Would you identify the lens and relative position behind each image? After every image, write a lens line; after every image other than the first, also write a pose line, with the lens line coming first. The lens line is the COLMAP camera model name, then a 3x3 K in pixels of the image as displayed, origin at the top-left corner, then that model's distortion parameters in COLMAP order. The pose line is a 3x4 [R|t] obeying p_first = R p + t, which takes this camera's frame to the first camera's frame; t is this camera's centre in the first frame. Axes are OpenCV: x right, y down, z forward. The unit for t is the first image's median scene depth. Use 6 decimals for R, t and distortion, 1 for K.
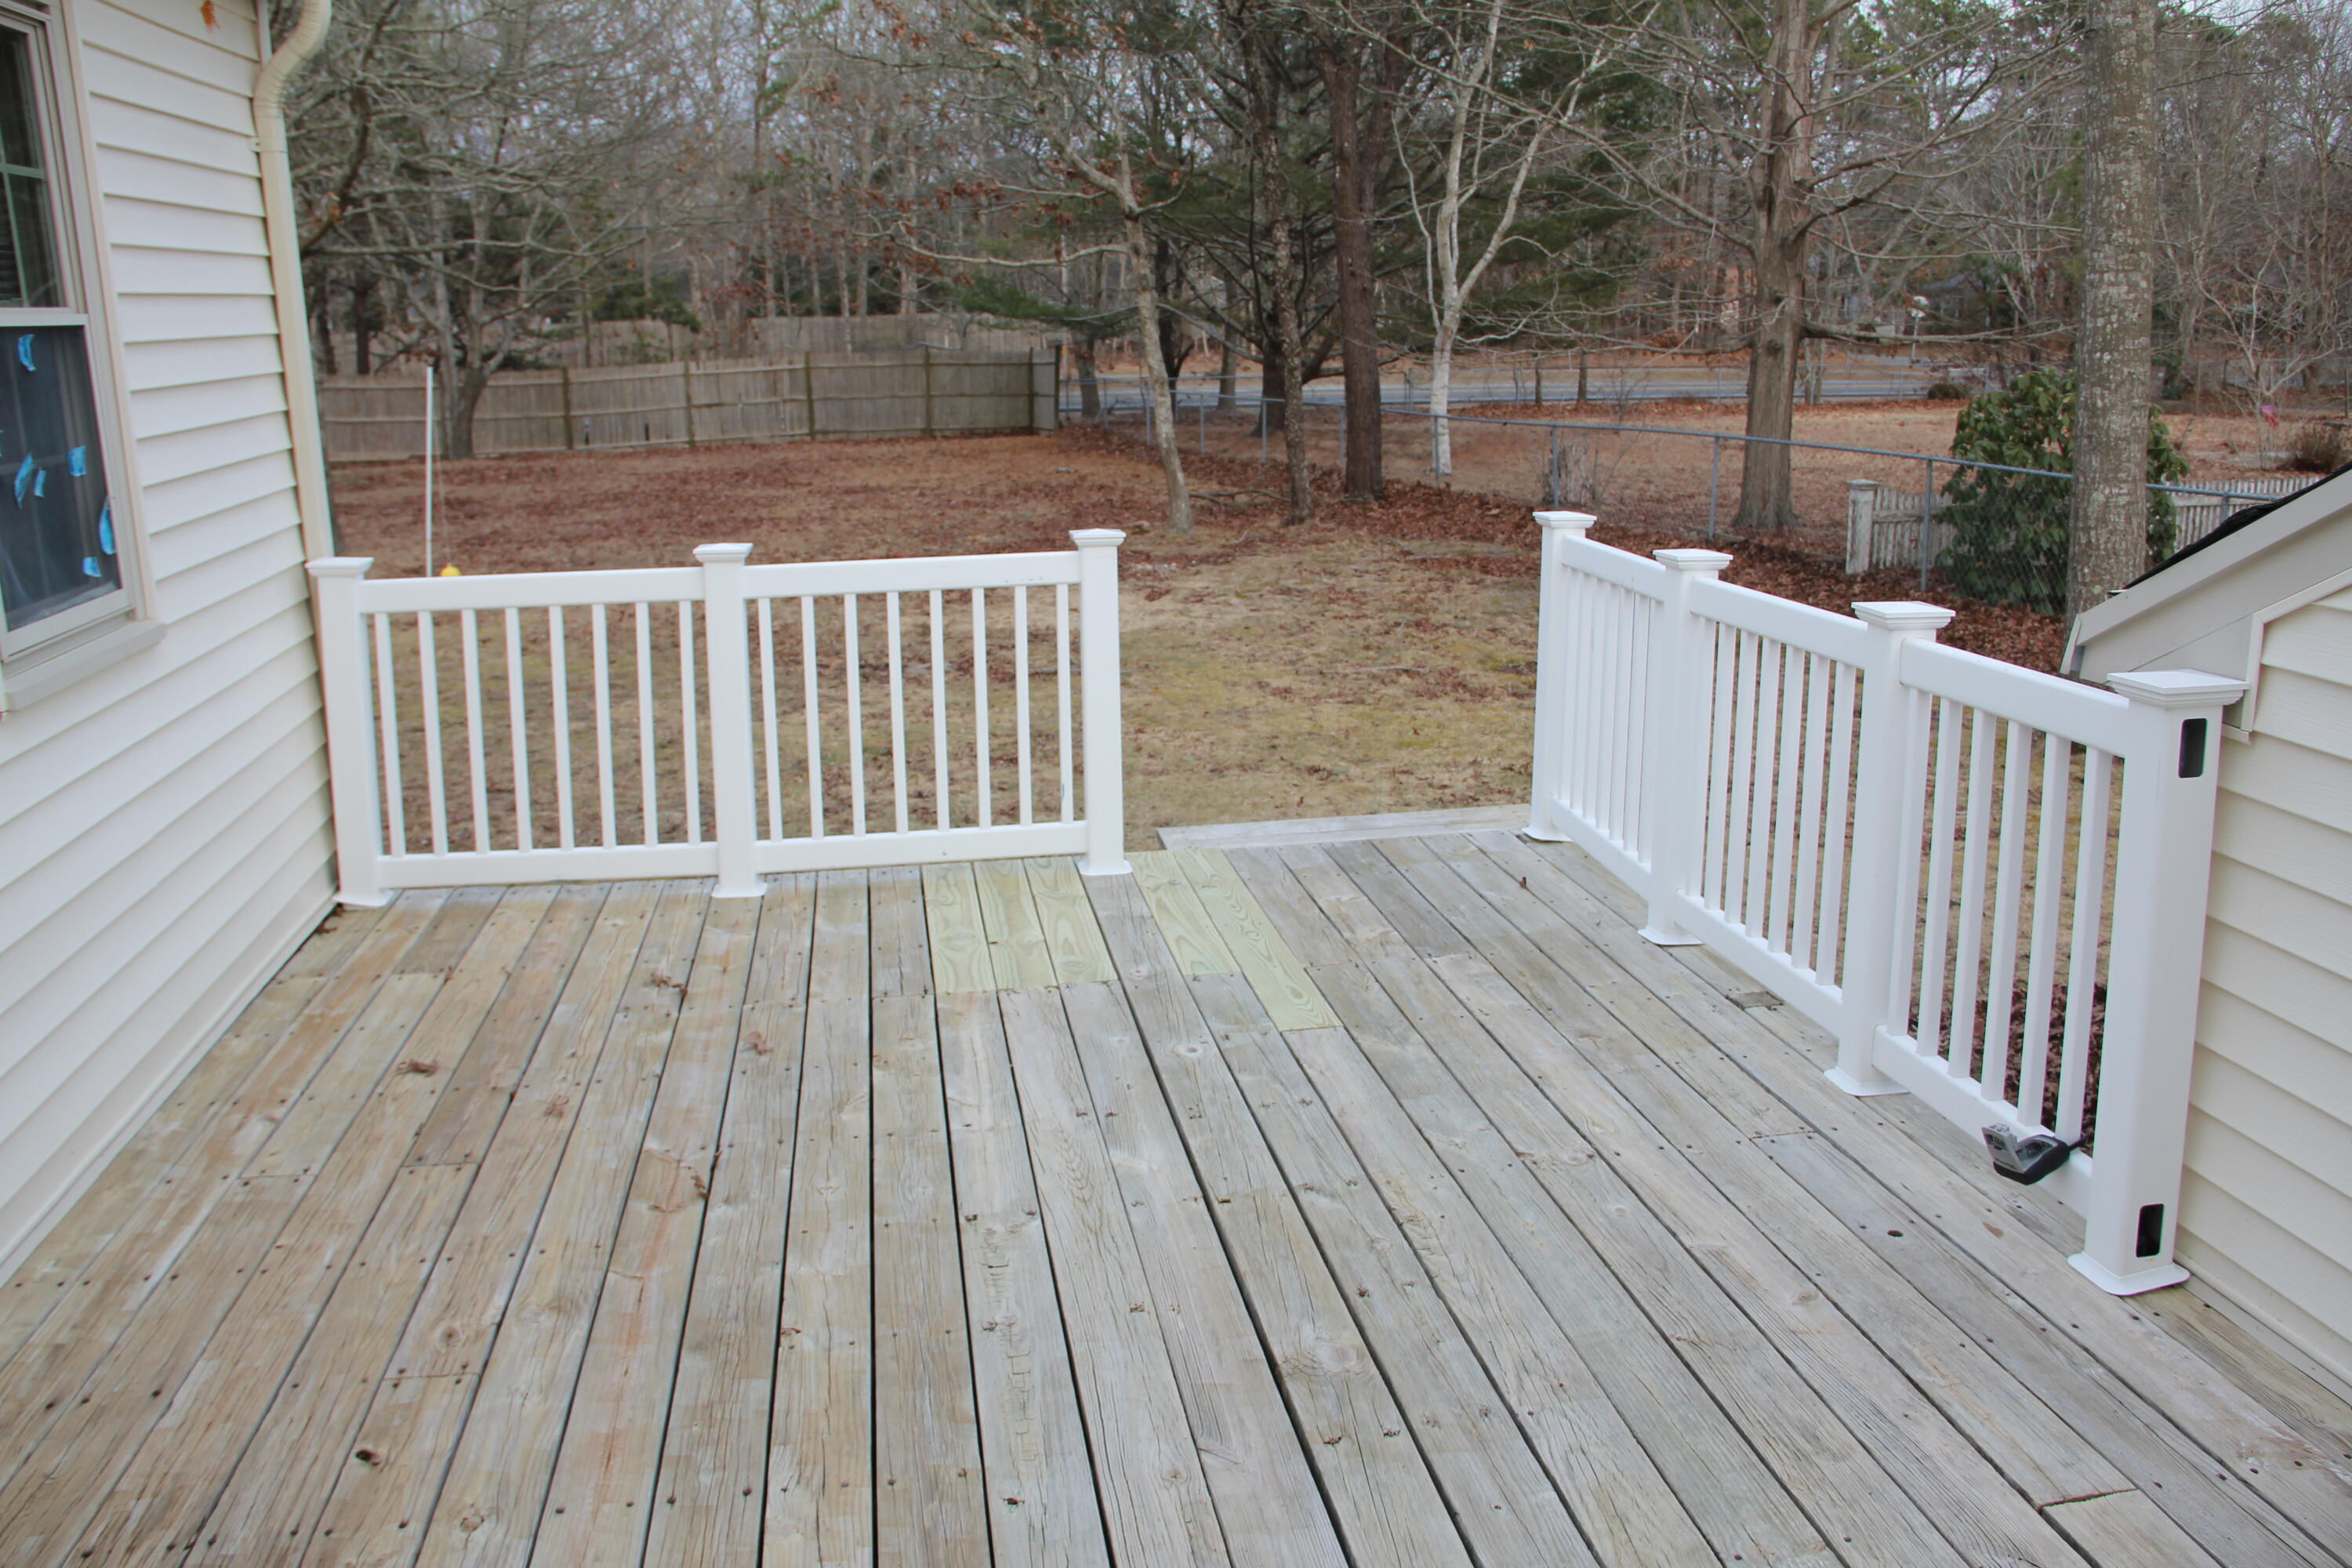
lens RADIAL K [[1954.0, 0, 1178.9], [0, 1954.0, 793.0], [0, 0, 1]] dist [-0.178543, 0.146917]
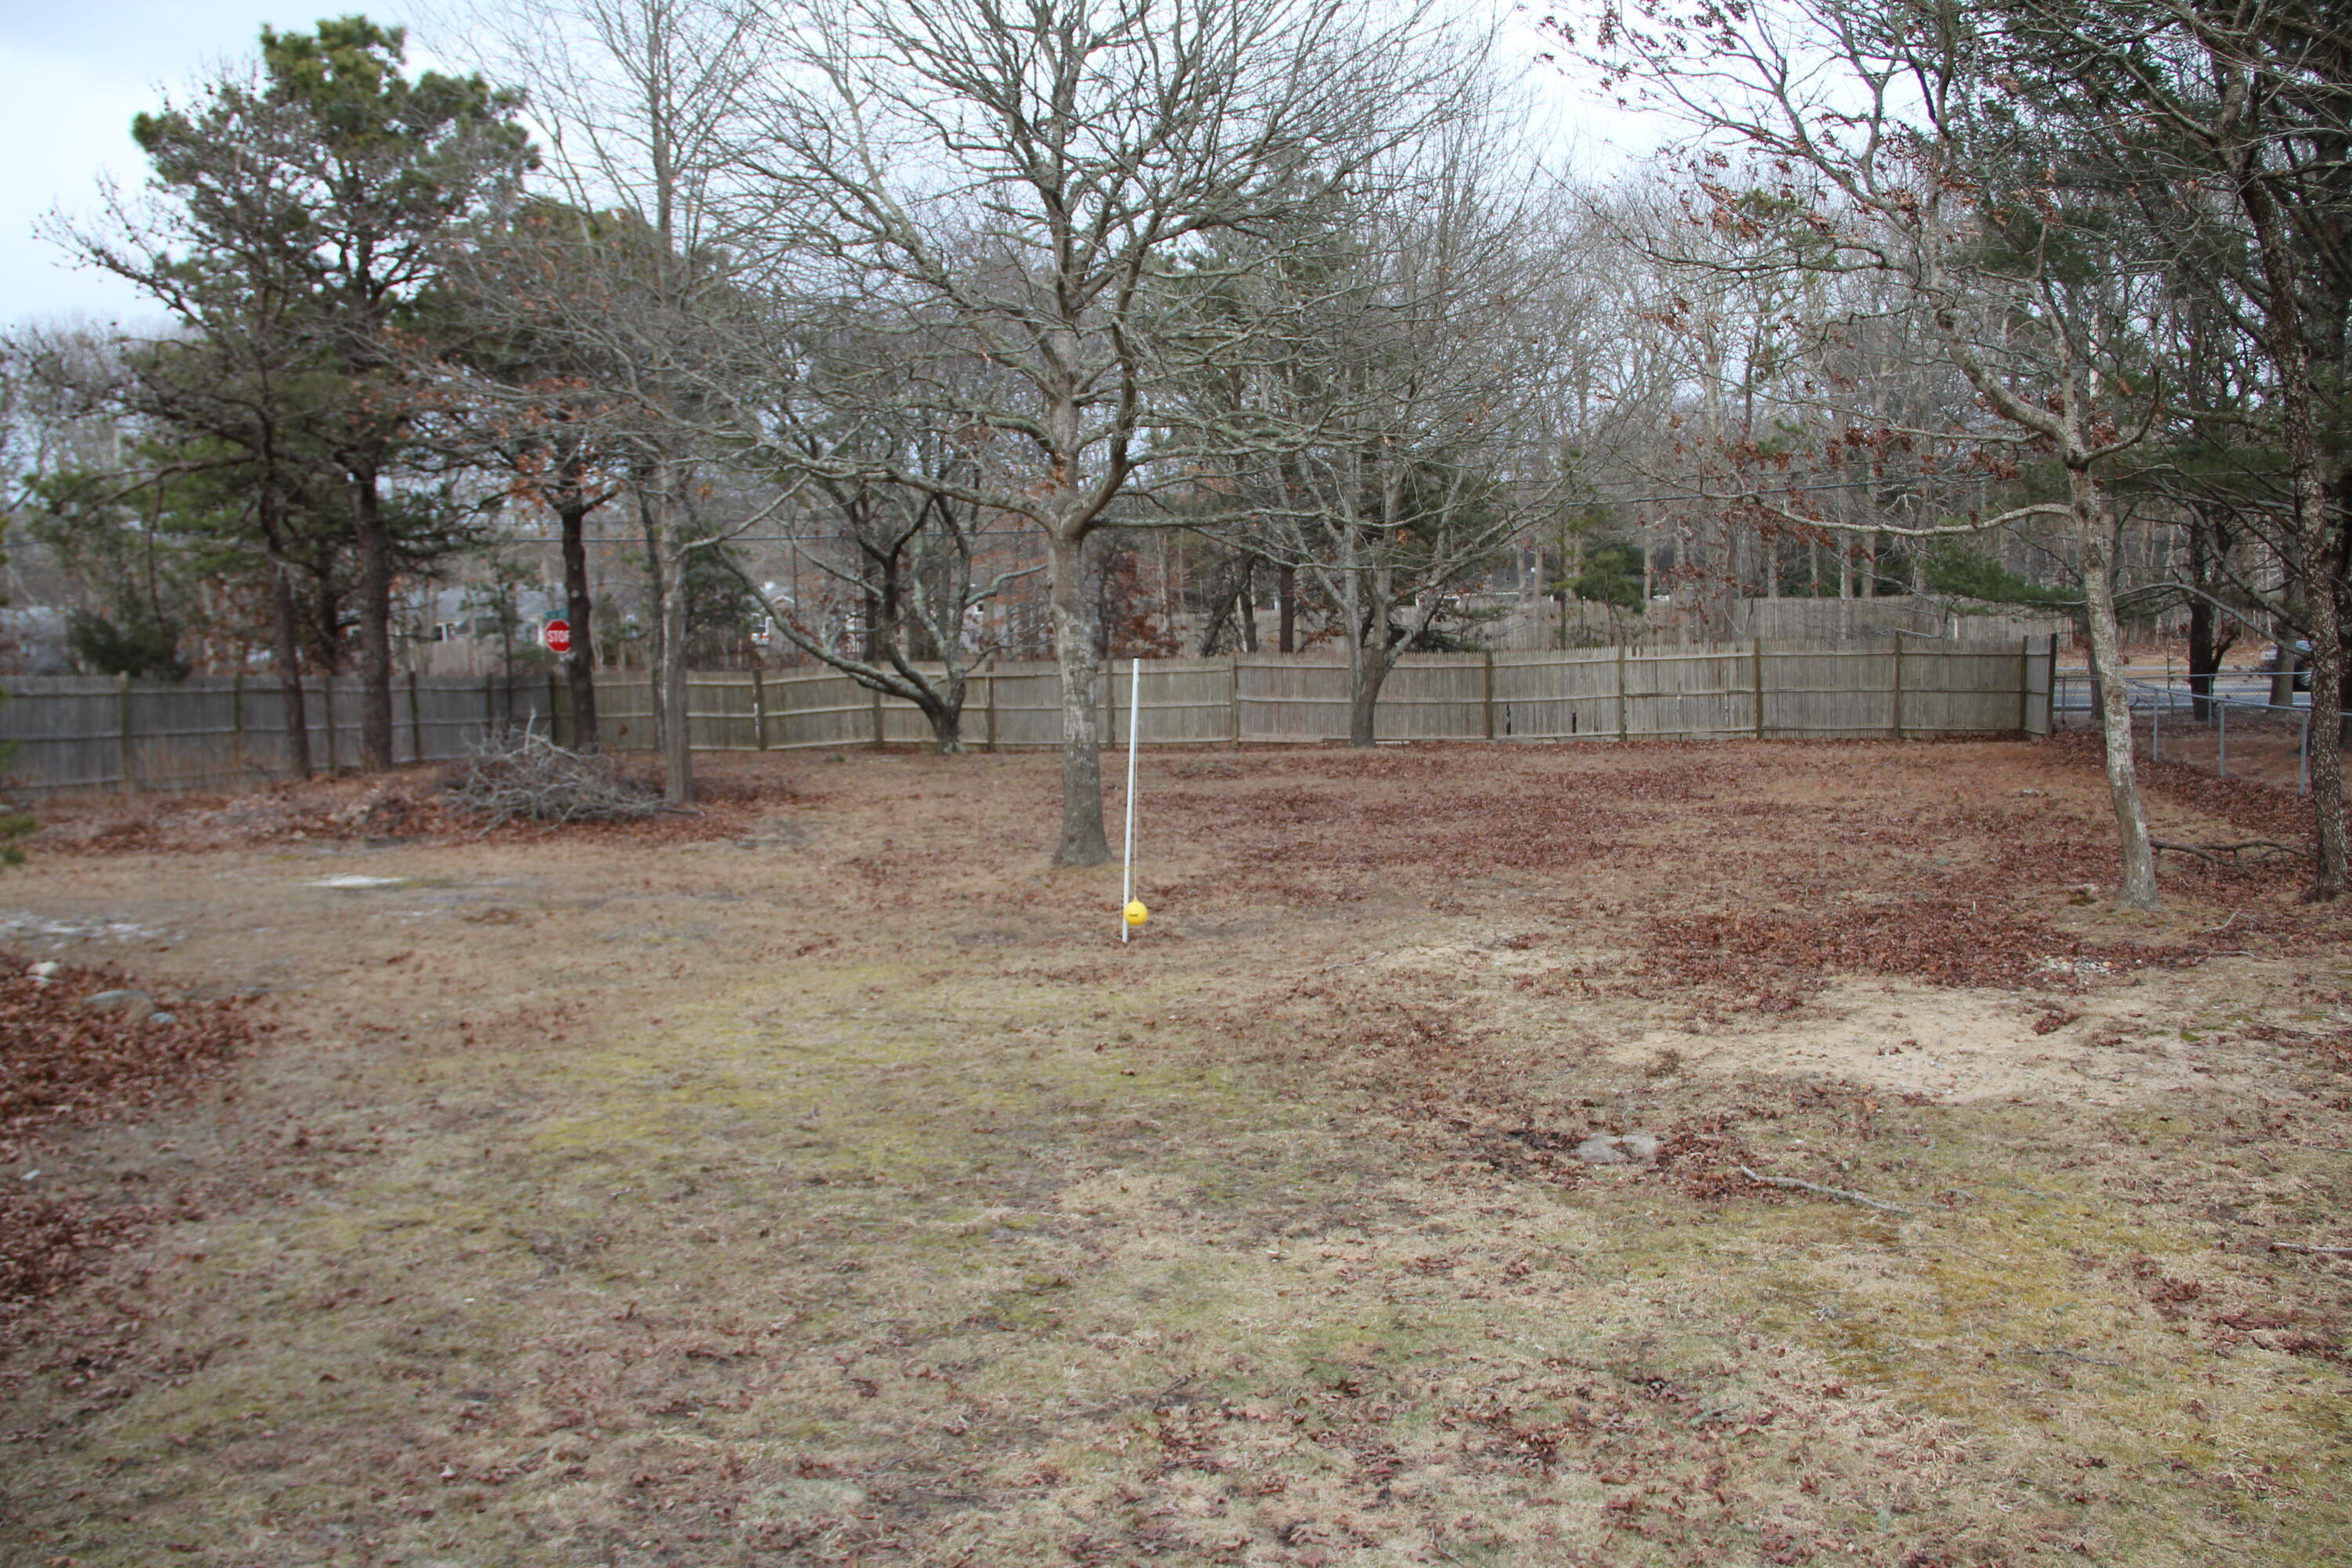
lens RADIAL K [[1954.0, 0, 1178.9], [0, 1954.0, 793.0], [0, 0, 1]] dist [-0.178543, 0.146917]
pose [[0.864502, 0.035559, -0.501369, 0.022704], [-0.106028, 0.987950, -0.112754, -0.033772], [0.491318, 0.150636, 0.857855, 0.133282]]
